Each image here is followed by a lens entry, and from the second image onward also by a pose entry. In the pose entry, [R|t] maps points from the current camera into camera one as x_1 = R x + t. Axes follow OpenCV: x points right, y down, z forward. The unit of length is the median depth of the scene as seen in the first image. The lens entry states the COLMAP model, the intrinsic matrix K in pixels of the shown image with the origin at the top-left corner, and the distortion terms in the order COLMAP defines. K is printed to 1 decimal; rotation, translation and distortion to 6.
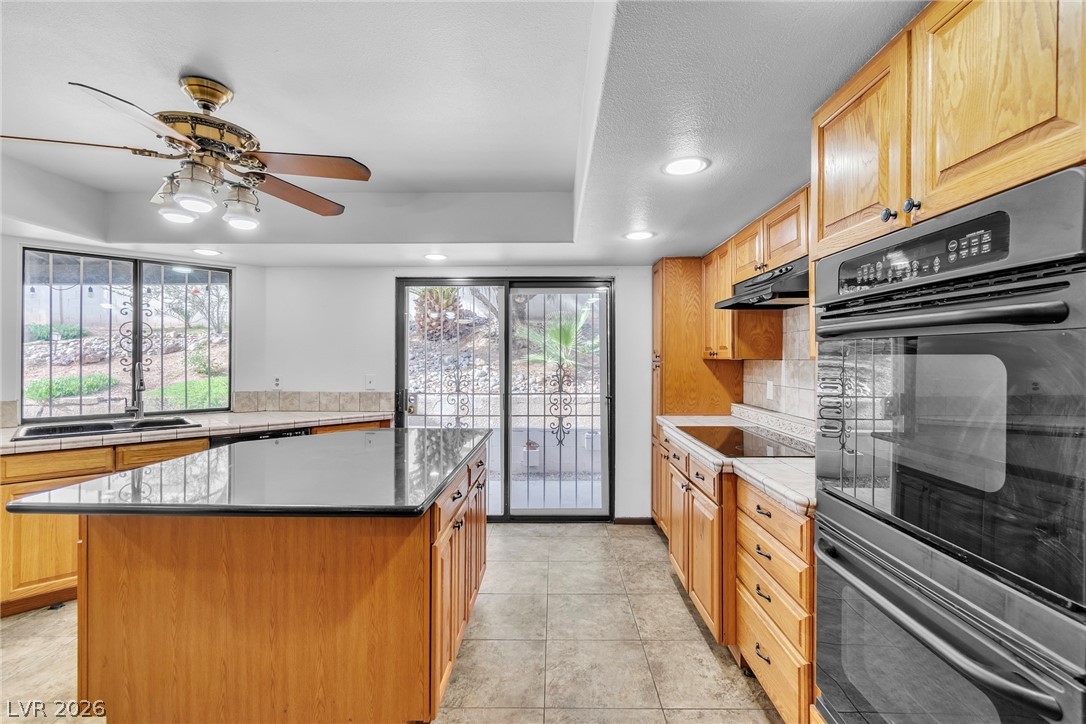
lens RADIAL K [[486.5, 0, 548.9], [0, 486.5, 359.3], [0, 0, 1]] dist [0.003497, -0.000408]
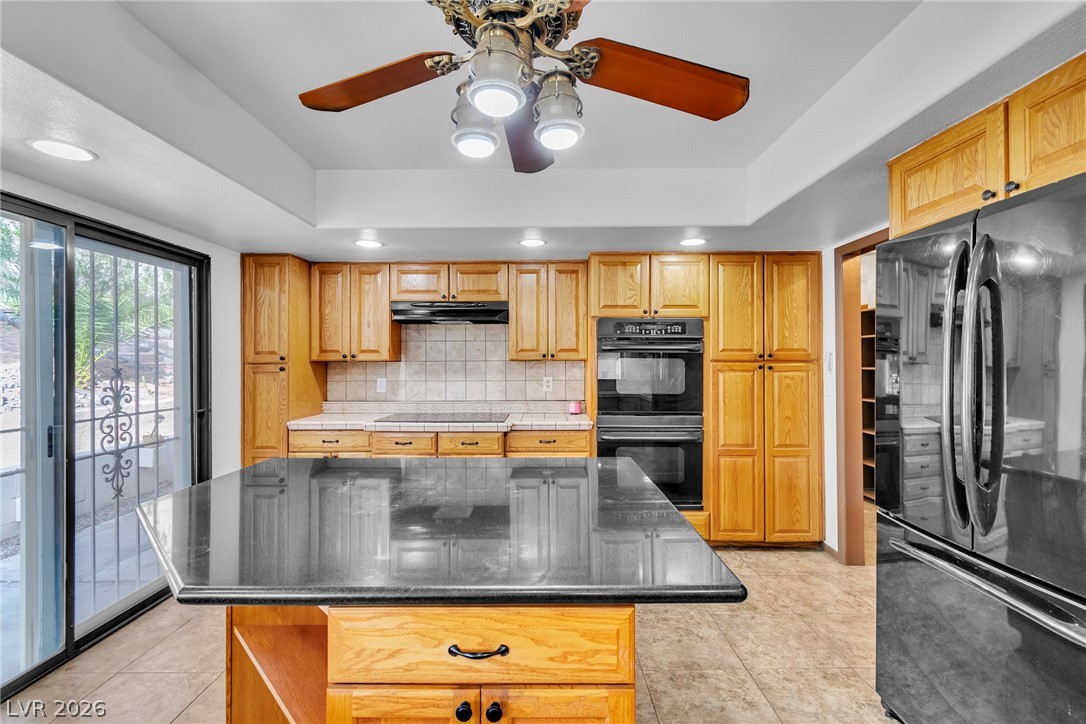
lens RADIAL K [[486.5, 0, 541.9], [0, 486.5, 362.5], [0, 0, 1]] dist [0.003497, -0.000408]
pose [[-0.004891, -0.004469, 0.999978, -0.764892], [0.004691, 0.999979, 0.004492, -0.000297], [-0.999977, 0.004713, -0.004870, 0.550026]]
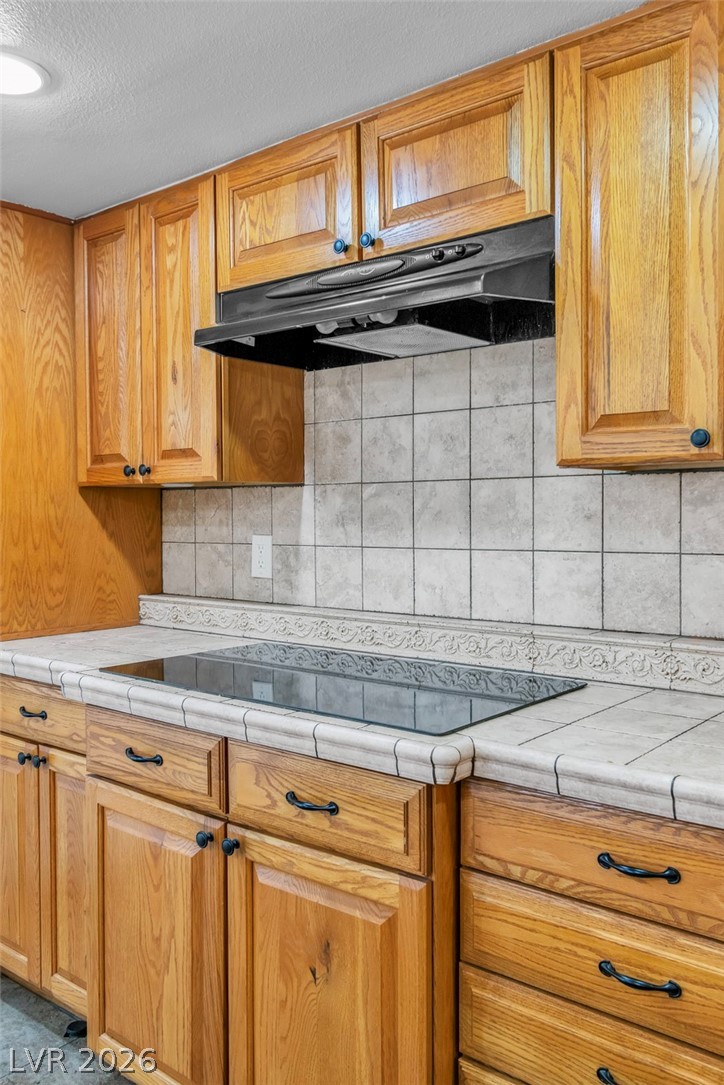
lens RADIAL K [[901.9, 0, 360.1], [0, 901.9, 542.0], [0, 0, 1]] dist [-0.008461, -0.001555]
pose [[0.627812, -0.027410, 0.777883, -0.111466], [0.006603, 0.999531, 0.029890, 0.024976], [-0.778337, -0.013629, 0.627698, 0.396993]]
